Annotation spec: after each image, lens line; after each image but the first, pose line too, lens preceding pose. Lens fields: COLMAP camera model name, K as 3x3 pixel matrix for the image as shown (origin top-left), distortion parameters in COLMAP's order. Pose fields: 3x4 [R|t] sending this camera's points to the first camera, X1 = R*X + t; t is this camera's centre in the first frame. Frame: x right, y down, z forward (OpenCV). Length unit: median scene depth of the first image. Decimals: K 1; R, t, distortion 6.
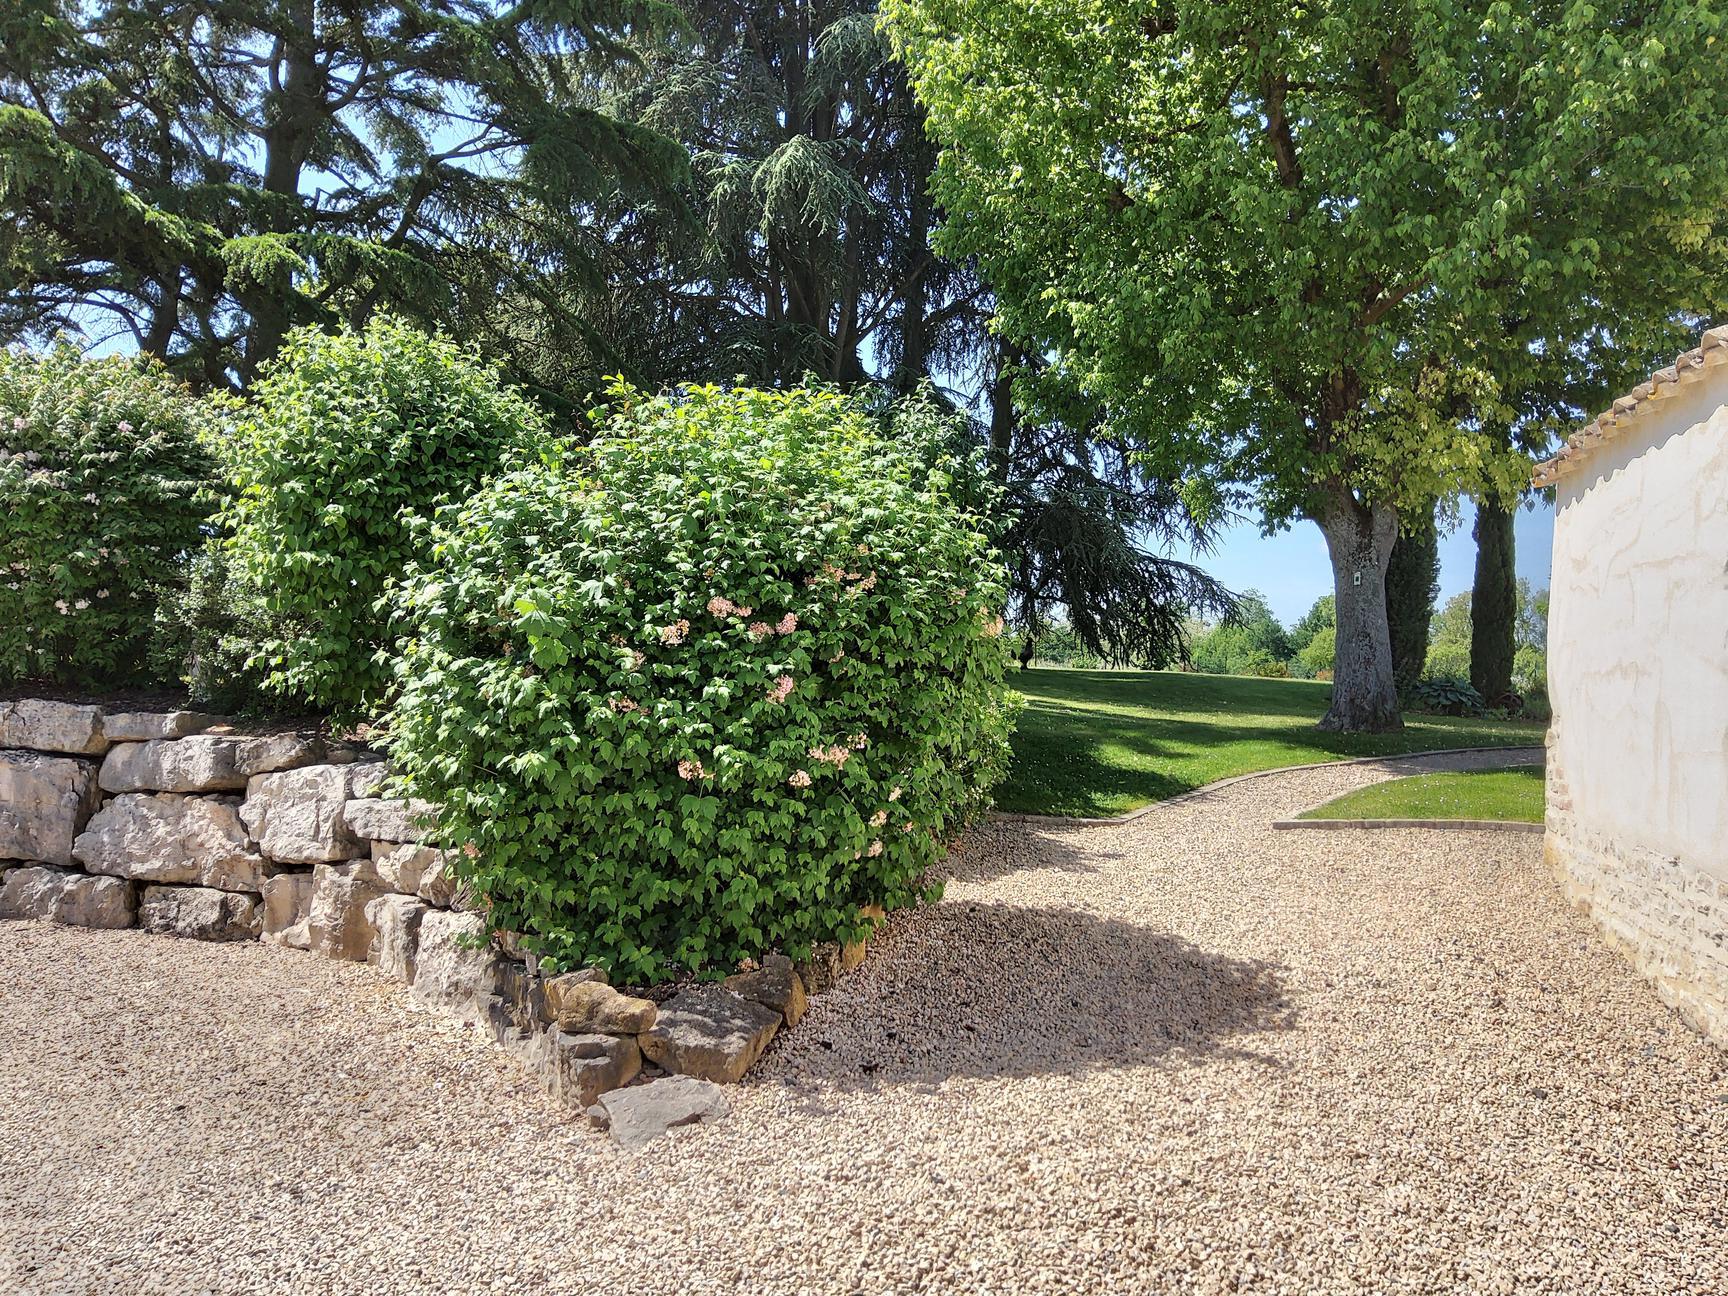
lens RADIAL K [[1316.2, 0, 864.7], [0, 1316.2, 642.2], [0, 0, 1]] dist [-0.003158, -0.004485]
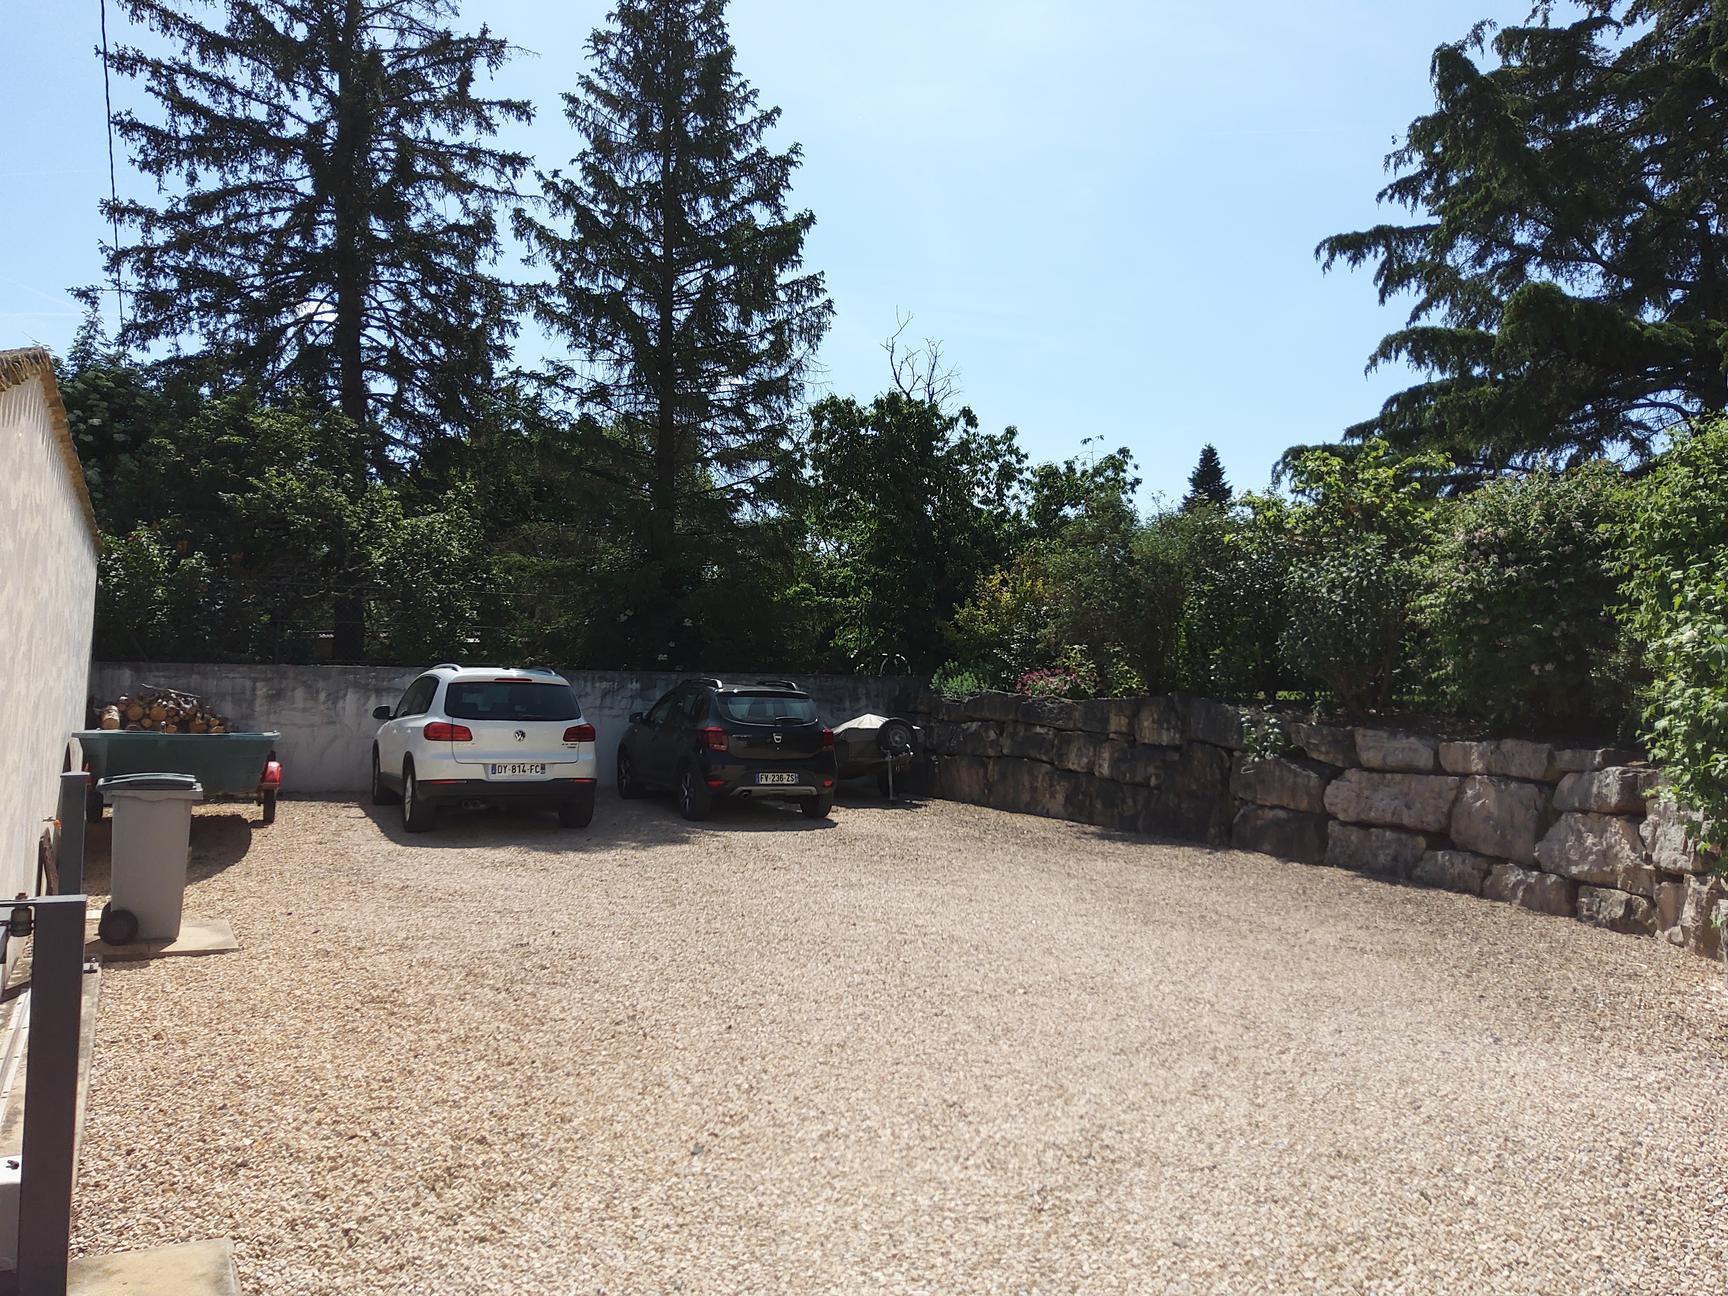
lens RADIAL K [[1316.2, 0, 864.0], [0, 1316.2, 650.6], [0, 0, 1]] dist [-0.003158, -0.004485]
pose [[0.387398, -0.060693, -0.919913, 0.368965], [0.014885, 0.998112, -0.059584, 0.025127], [0.921792, 0.009390, 0.387570, -0.133399]]
